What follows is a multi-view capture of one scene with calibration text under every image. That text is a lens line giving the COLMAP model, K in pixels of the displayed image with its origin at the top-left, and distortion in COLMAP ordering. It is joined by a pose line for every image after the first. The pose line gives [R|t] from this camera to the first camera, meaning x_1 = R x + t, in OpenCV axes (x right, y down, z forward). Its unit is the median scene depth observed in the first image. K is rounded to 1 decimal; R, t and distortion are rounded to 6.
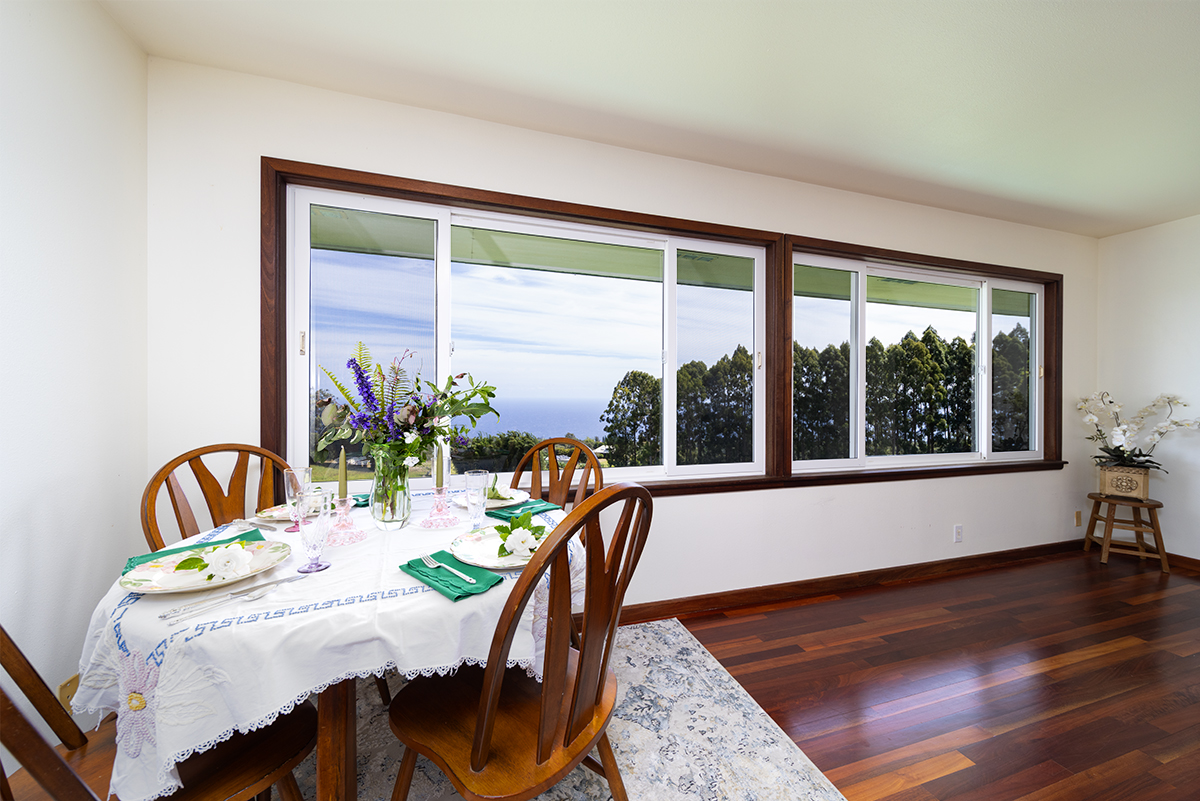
lens RADIAL K [[426.7, 0, 596.2], [0, 426.7, 392.5], [0, 0, 1]] dist [-0.000315, -0.000175]
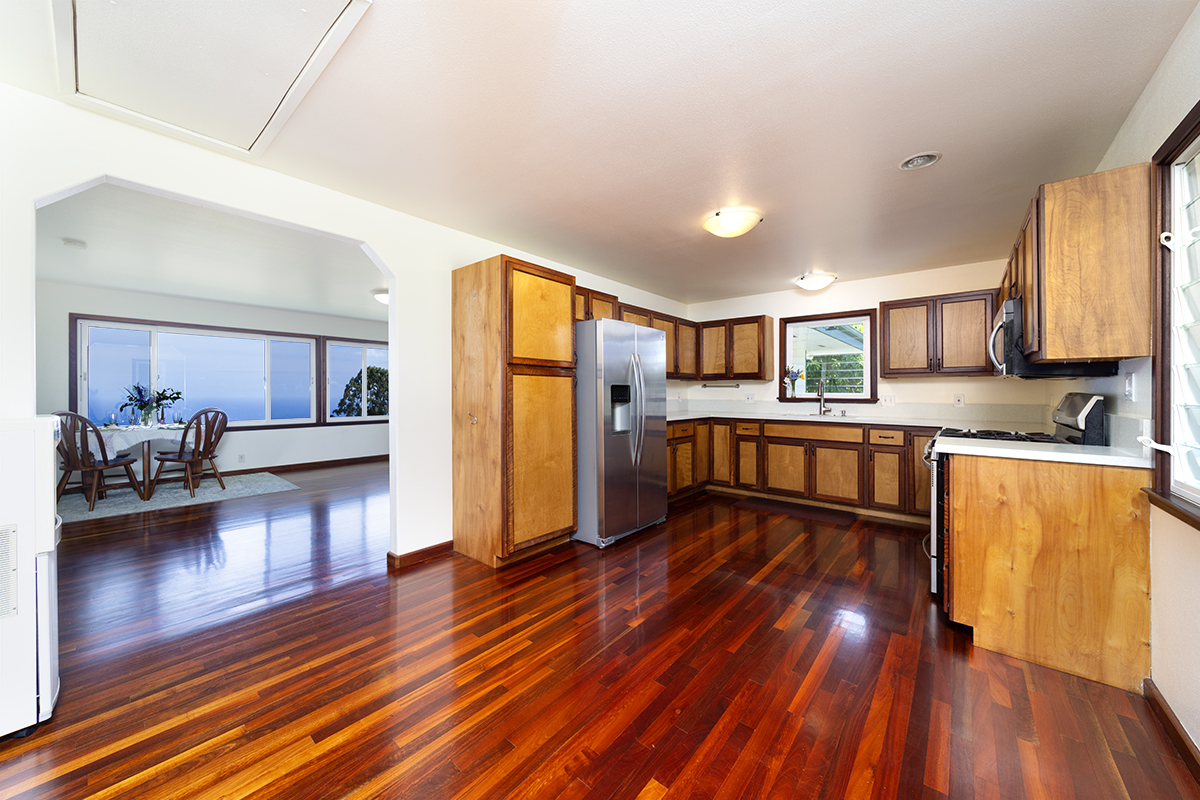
lens RADIAL K [[426.7, 0, 596.2], [0, 426.7, 392.0], [0, 0, 1]] dist [-0.000315, -0.000175]
pose [[0.846316, -0.008952, 0.532606, 0.386948], [0.005573, 0.999953, 0.007952, -0.010702], [-0.532652, -0.003761, 0.846326, -1.861858]]
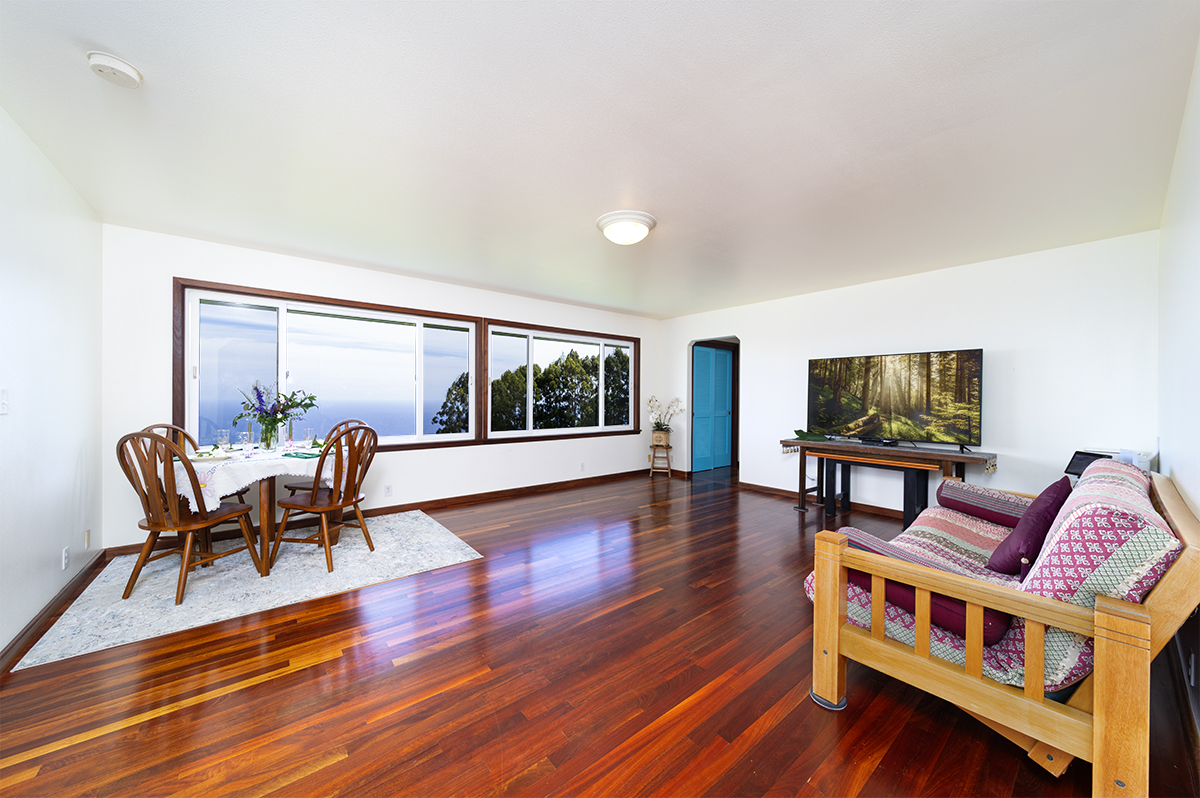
lens RADIAL K [[420.9, 0, 589.4], [0, 420.9, 396.7], [0, 0, 1]] dist [0.001190, 0.000072]
pose [[0.935515, -0.004096, 0.353264, 0.170722], [0.001614, 0.999972, 0.007322, -0.011269], [-0.353284, -0.006280, 0.935495, -0.814985]]
